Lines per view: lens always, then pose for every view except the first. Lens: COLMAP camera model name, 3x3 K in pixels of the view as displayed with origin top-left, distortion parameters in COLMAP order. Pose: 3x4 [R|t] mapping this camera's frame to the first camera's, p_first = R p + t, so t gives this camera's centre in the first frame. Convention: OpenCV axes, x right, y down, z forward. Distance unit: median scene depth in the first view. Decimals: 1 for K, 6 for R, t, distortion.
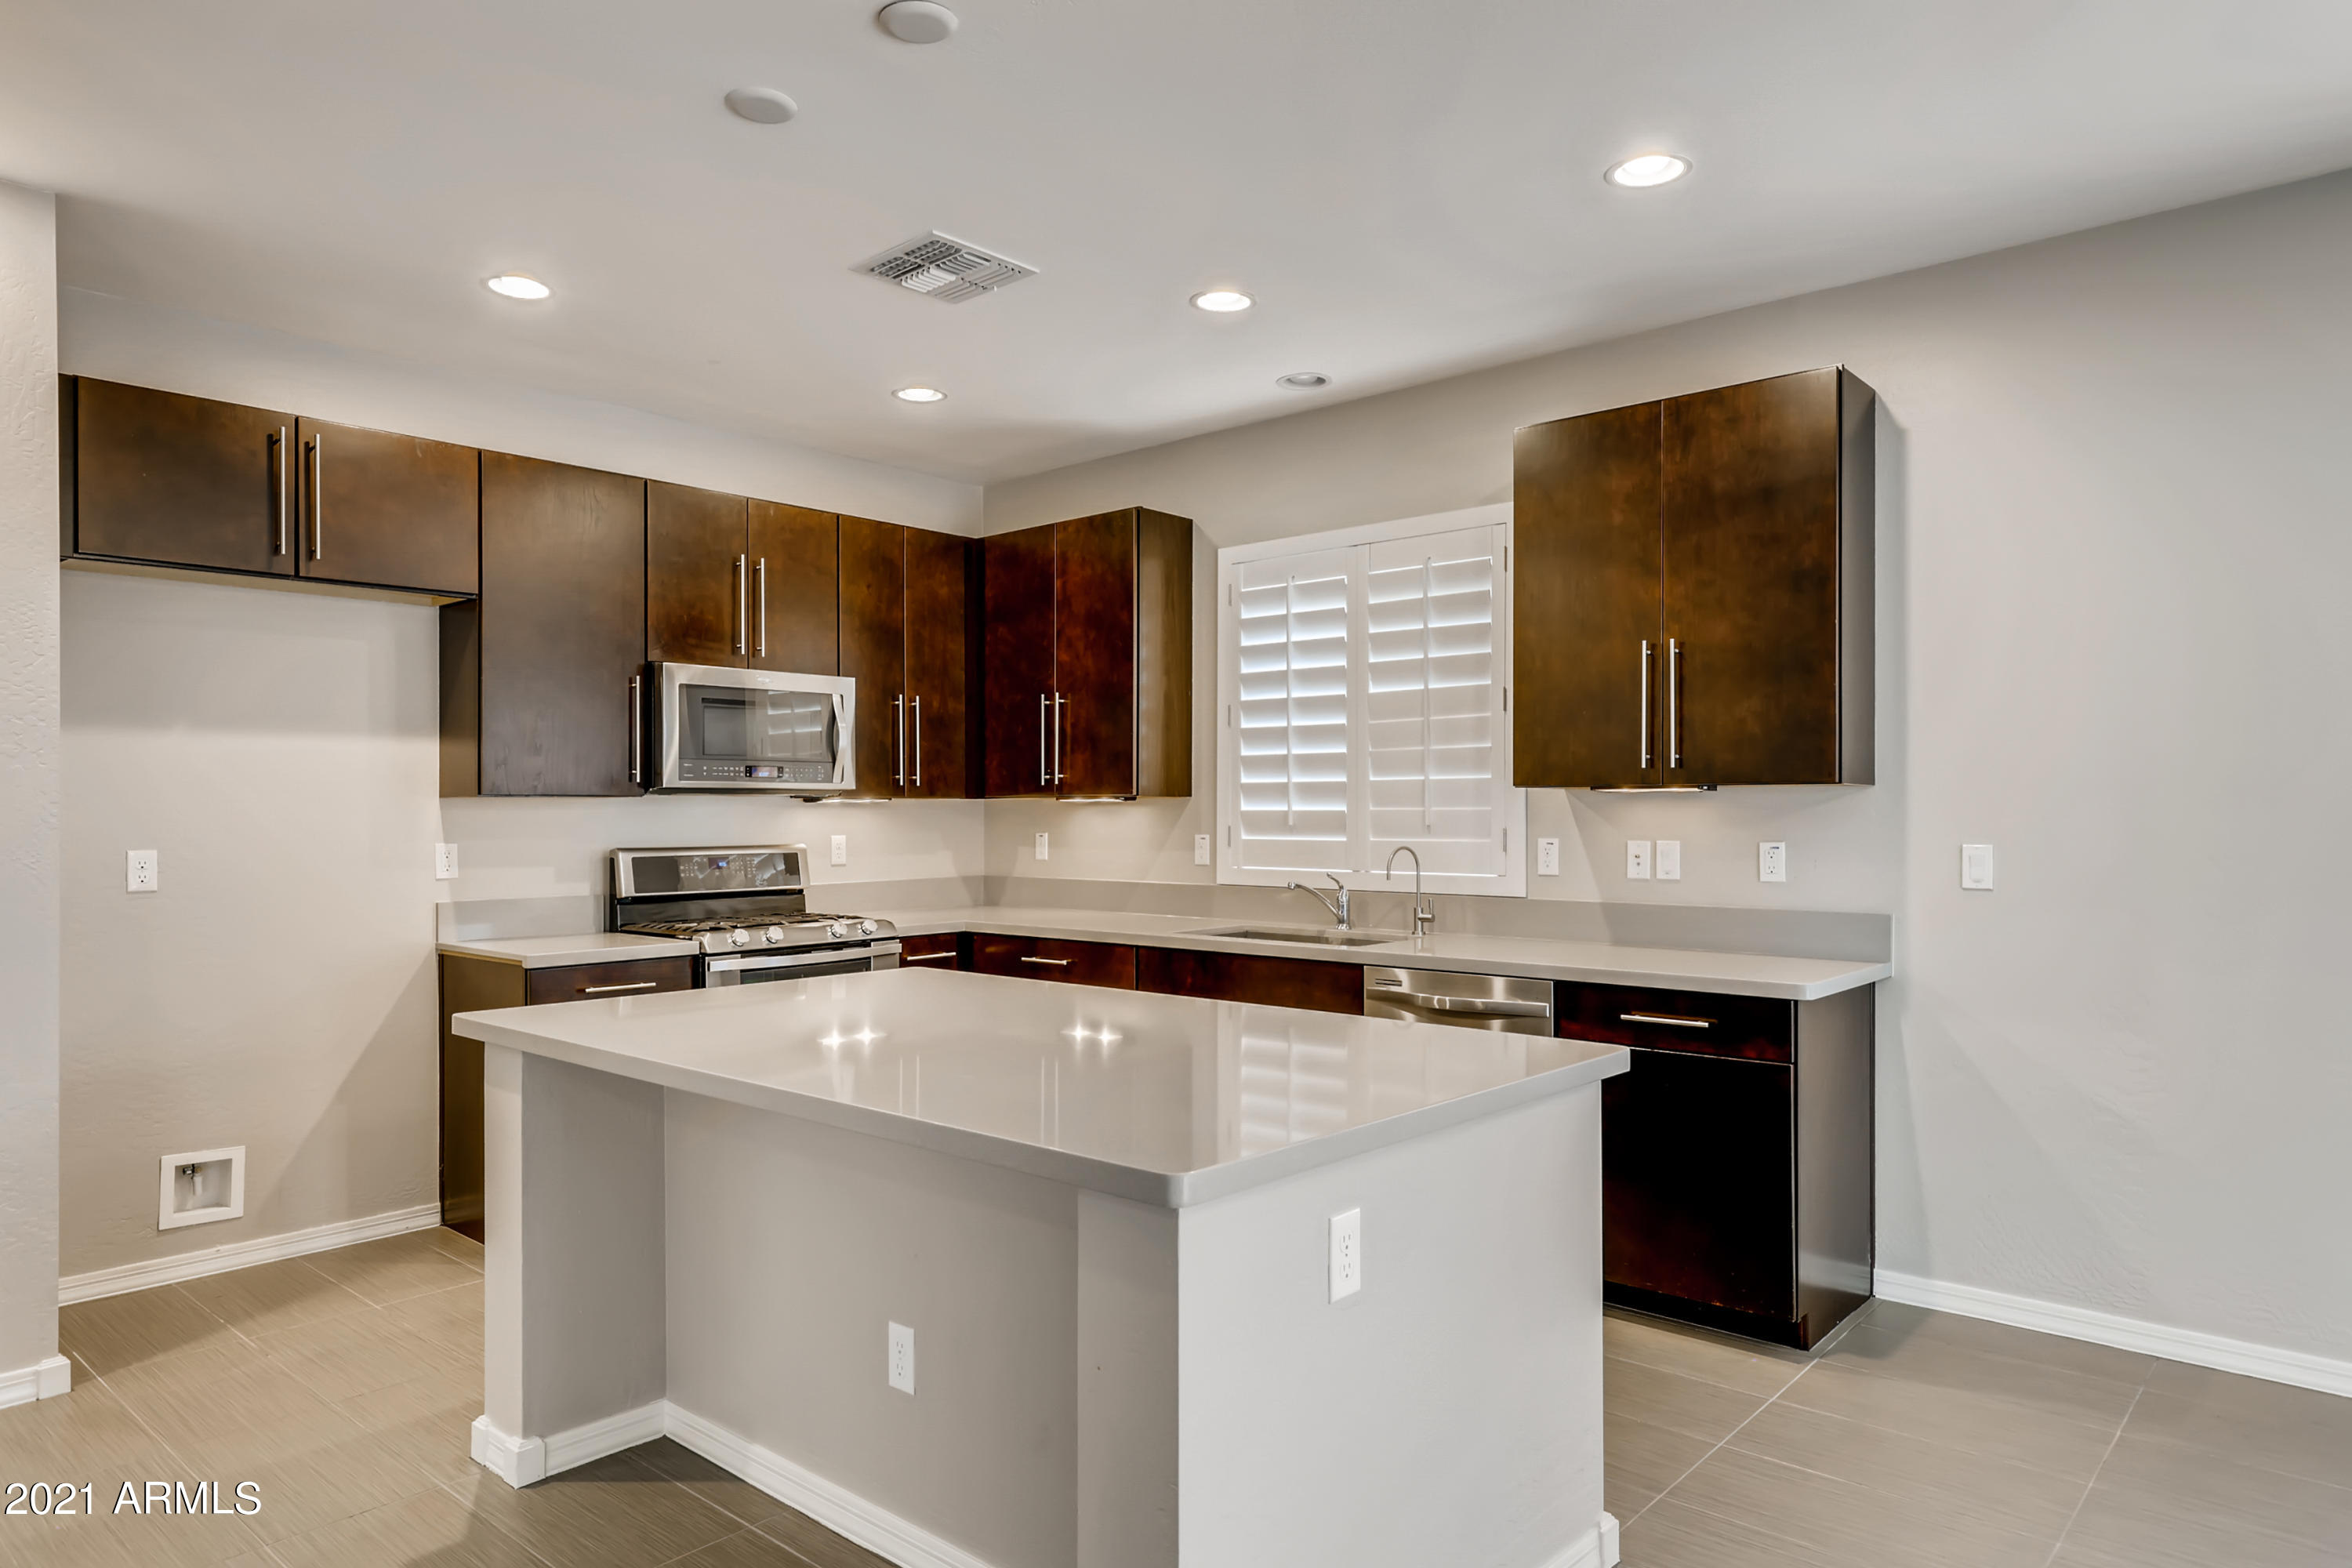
lens RADIAL K [[1442.5, 0, 1166.0], [0, 1442.5, 806.6], [0, 0, 1]] dist [0.015390, 0.000145]
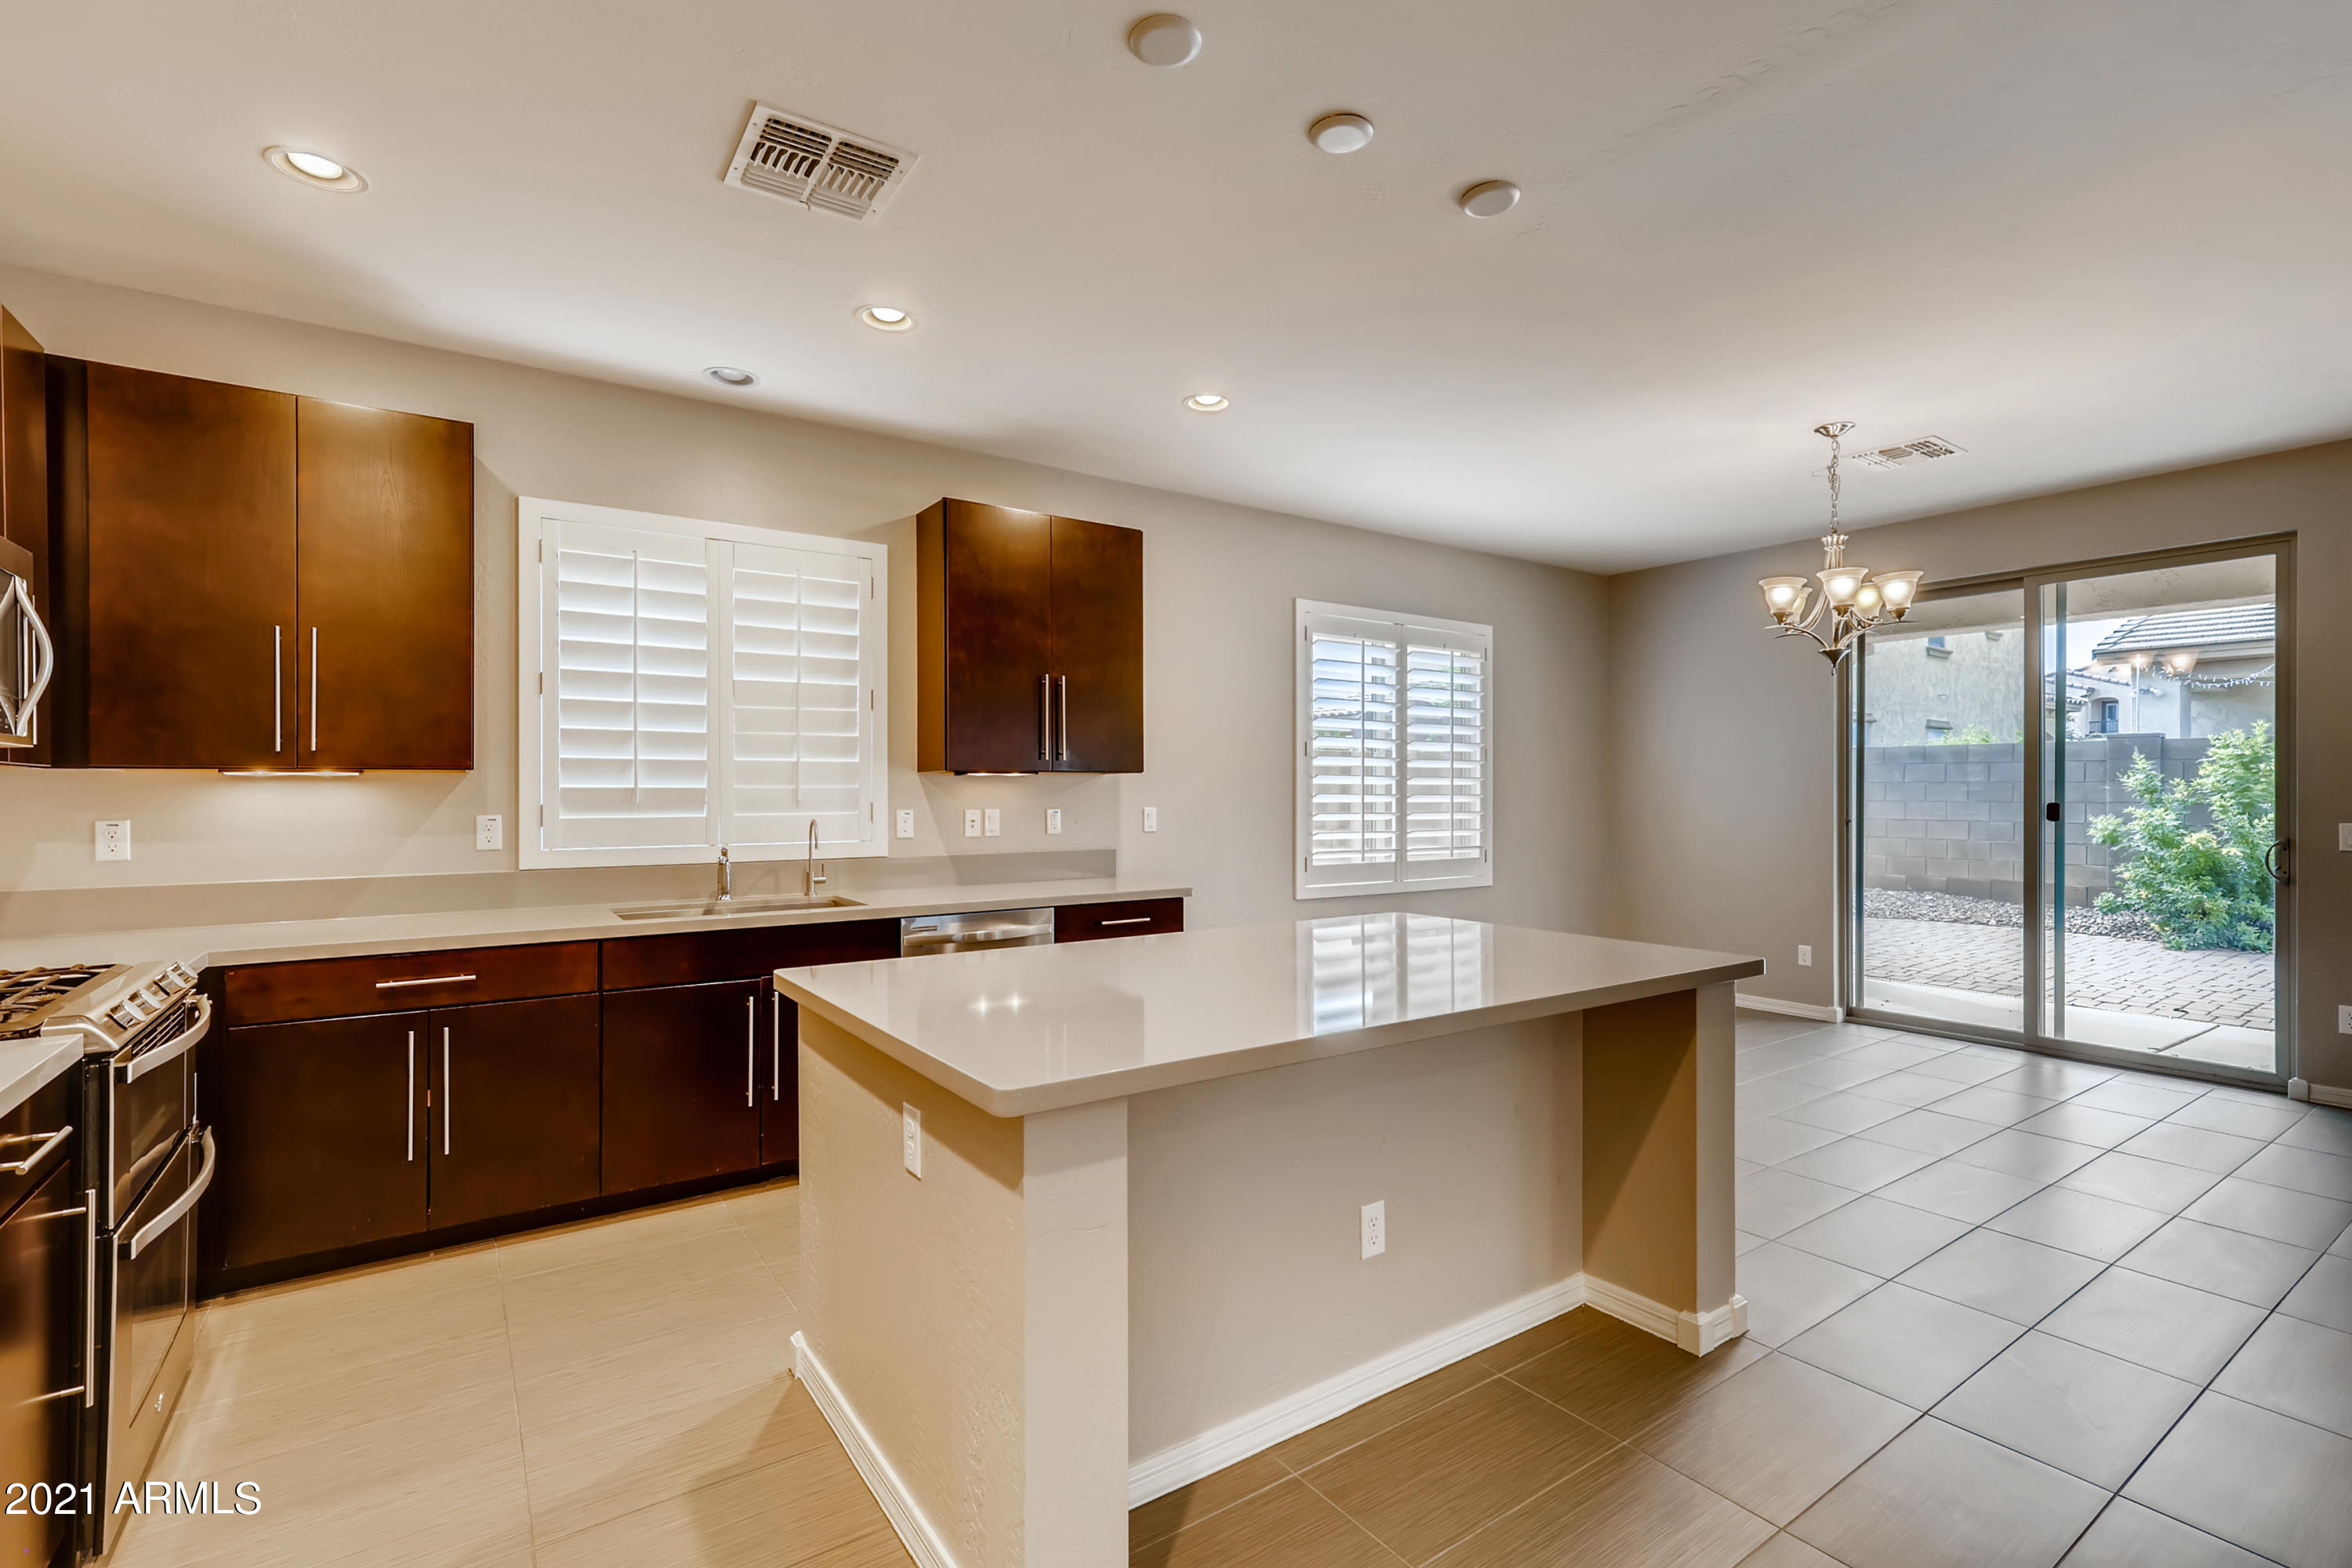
lens RADIAL K [[1073.3, 0, 1176.3], [0, 1073.3, 792.3], [0, 0, 1]] dist [0.000751, 0.003434]
pose [[0.230557, -0.000501, 0.973059, -0.633449], [-0.002864, 0.999995, 0.001193, 0.004567], [-0.973055, -0.003061, 0.230554, 0.544787]]
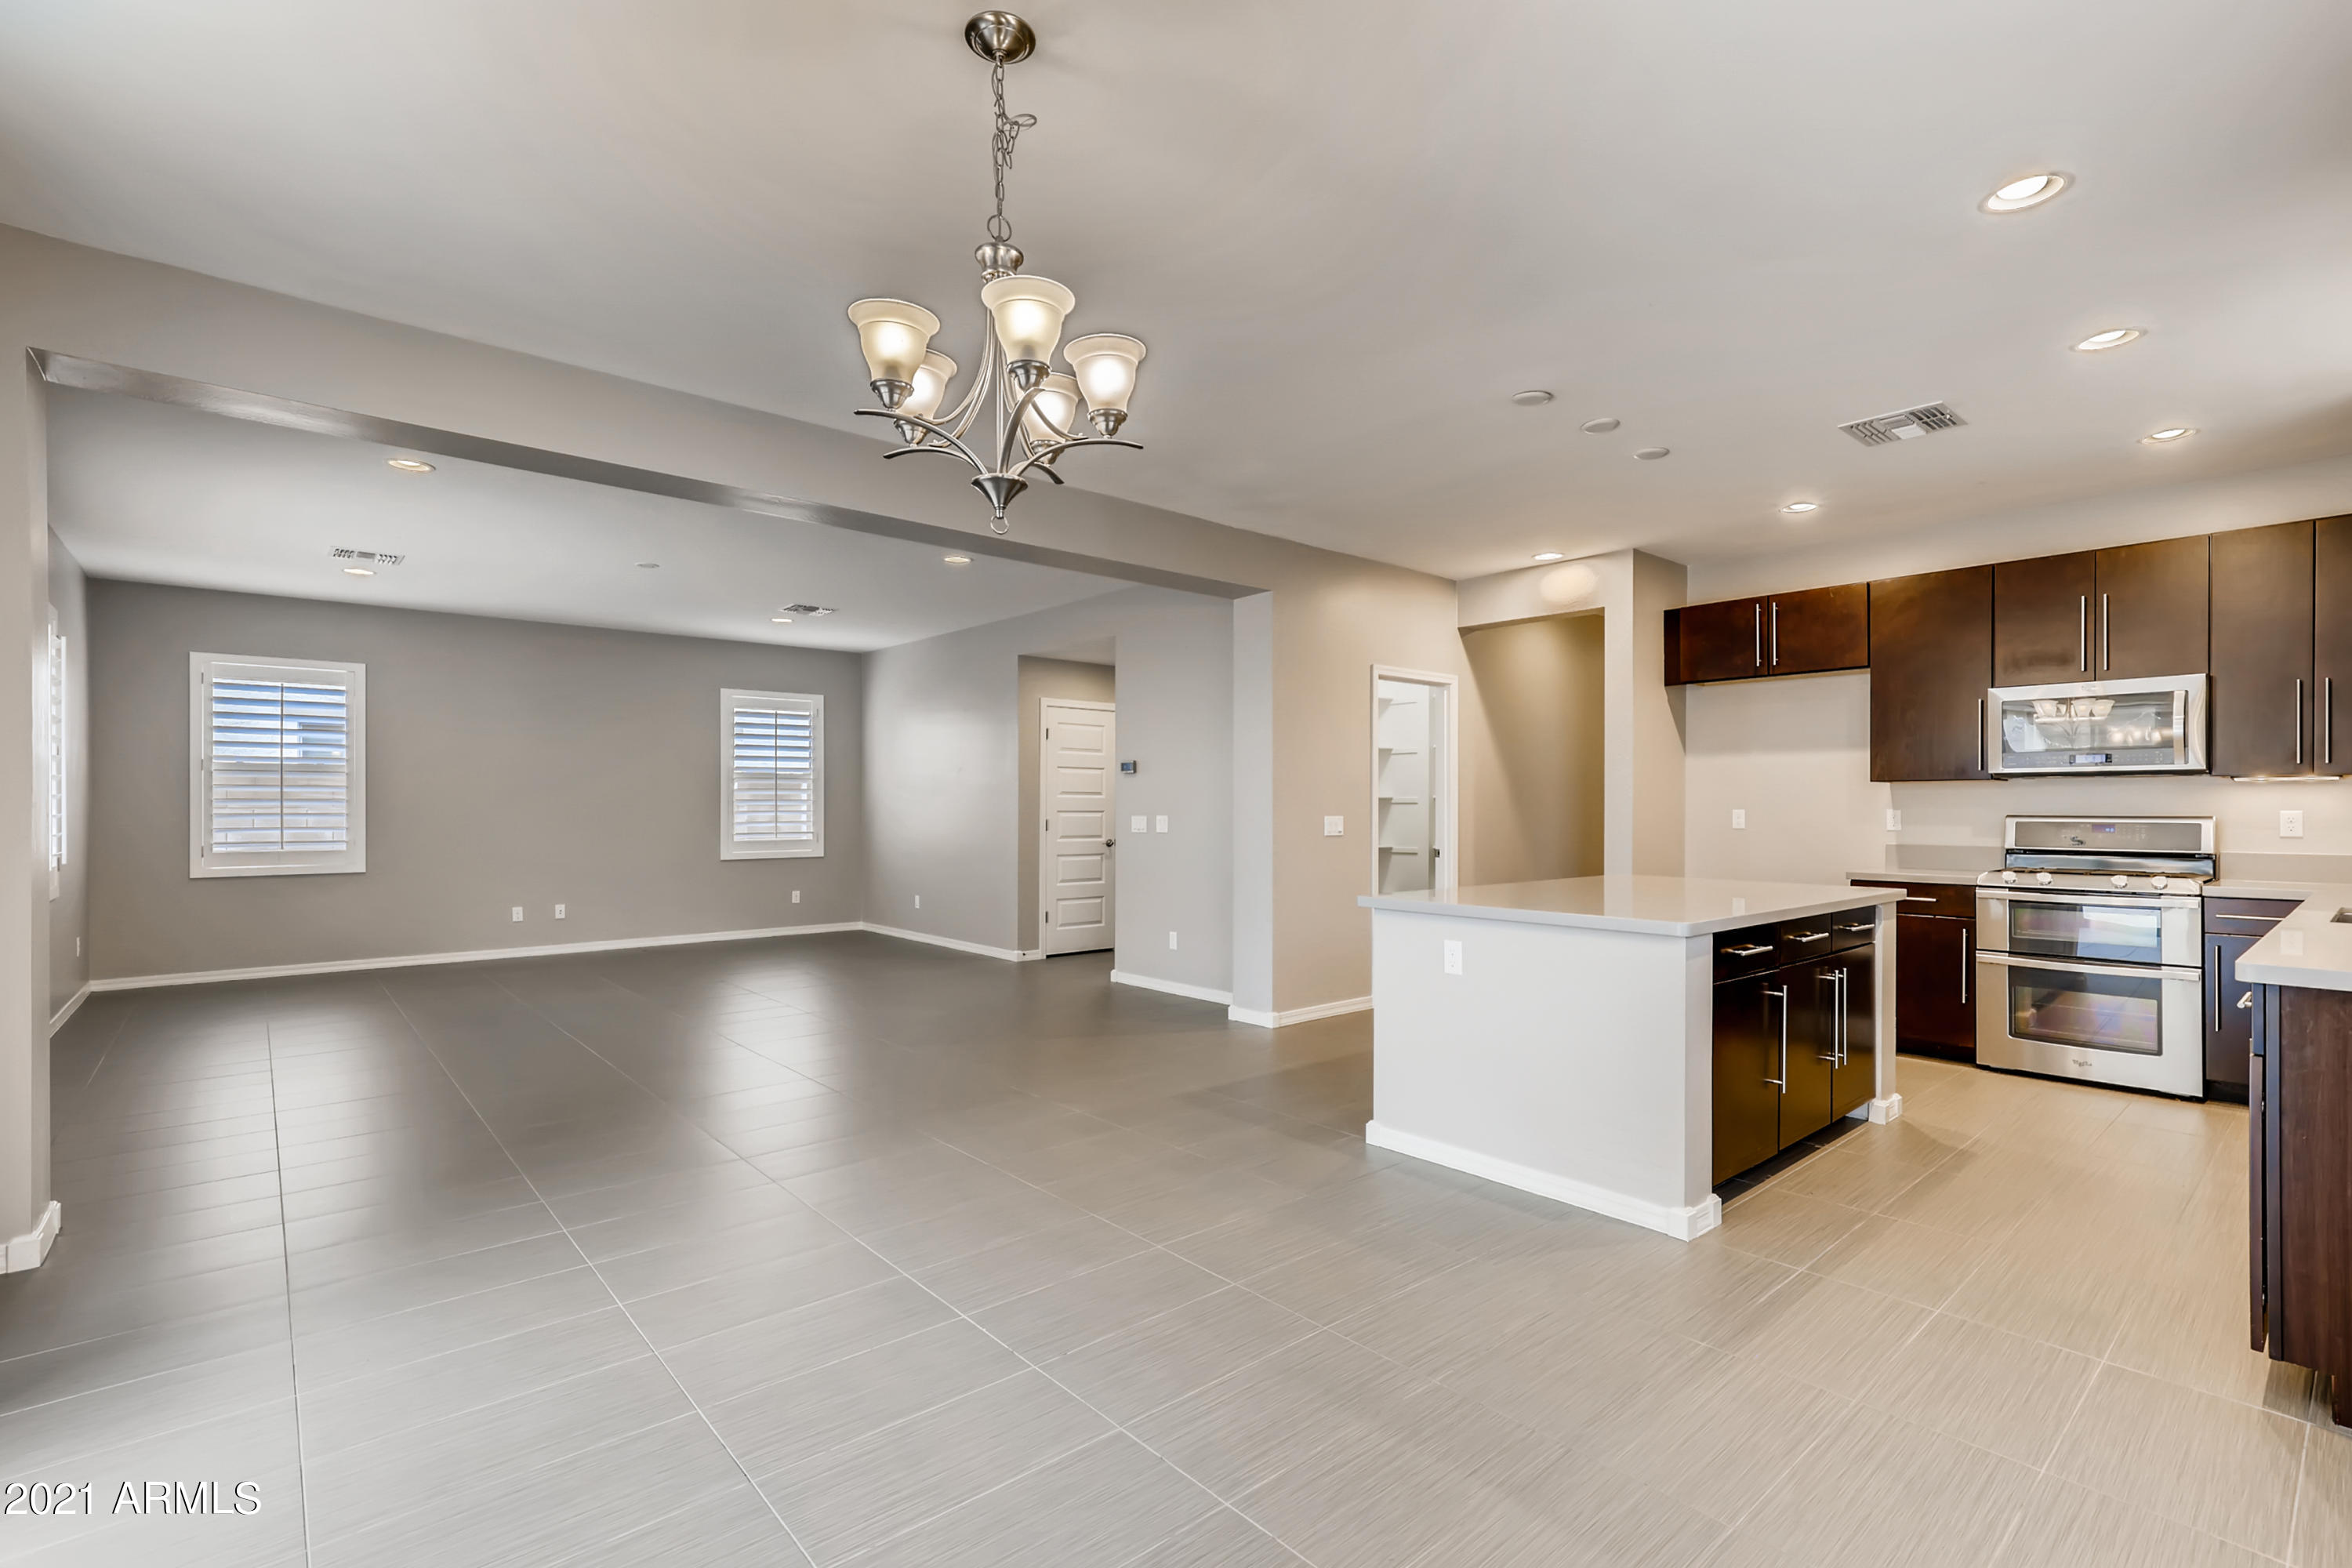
lens RADIAL K [[1073.3, 0, 1180.9], [0, 1073.3, 804.7], [0, 0, 1]] dist [0.000751, 0.003434]
pose [[-0.119886, 0.000564, -0.992788, 0.887168], [0.001481, 0.999999, 0.000389, 0.018413], [0.992787, -0.001424, -0.119887, 0.332487]]
